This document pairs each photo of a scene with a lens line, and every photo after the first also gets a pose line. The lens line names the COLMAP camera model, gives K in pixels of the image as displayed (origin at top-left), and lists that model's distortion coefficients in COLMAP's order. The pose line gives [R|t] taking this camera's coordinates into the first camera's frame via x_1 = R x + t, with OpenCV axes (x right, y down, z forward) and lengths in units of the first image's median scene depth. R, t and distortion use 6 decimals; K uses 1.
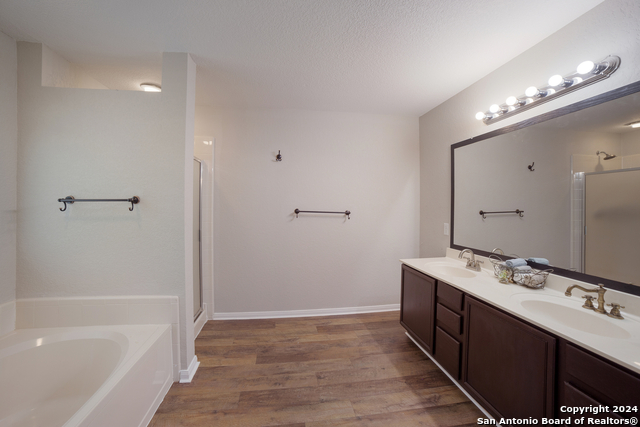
lens RADIAL K [[258.3, 0, 316.8], [0, 258.3, 207.3], [0, 0, 1]] dist [-0.106720, 0.038713]
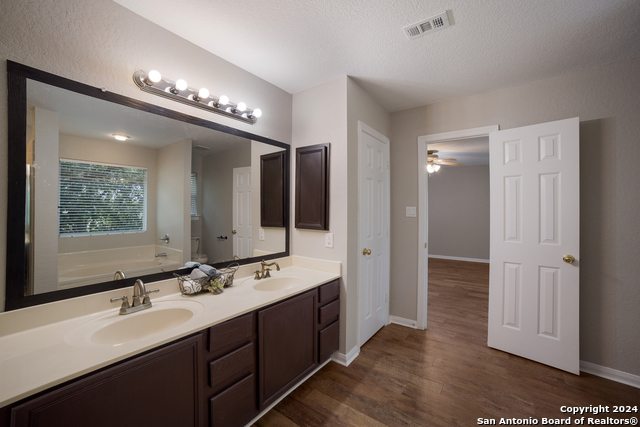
lens RADIAL K [[258.3, 0, 316.8], [0, 258.3, 207.3], [0, 0, 1]] dist [-0.106720, 0.038713]
pose [[-0.704415, -0.004543, 0.709774, -0.182212], [-0.005898, 0.999982, 0.000547, -0.014825], [-0.709764, -0.003801, -0.704429, 1.591398]]
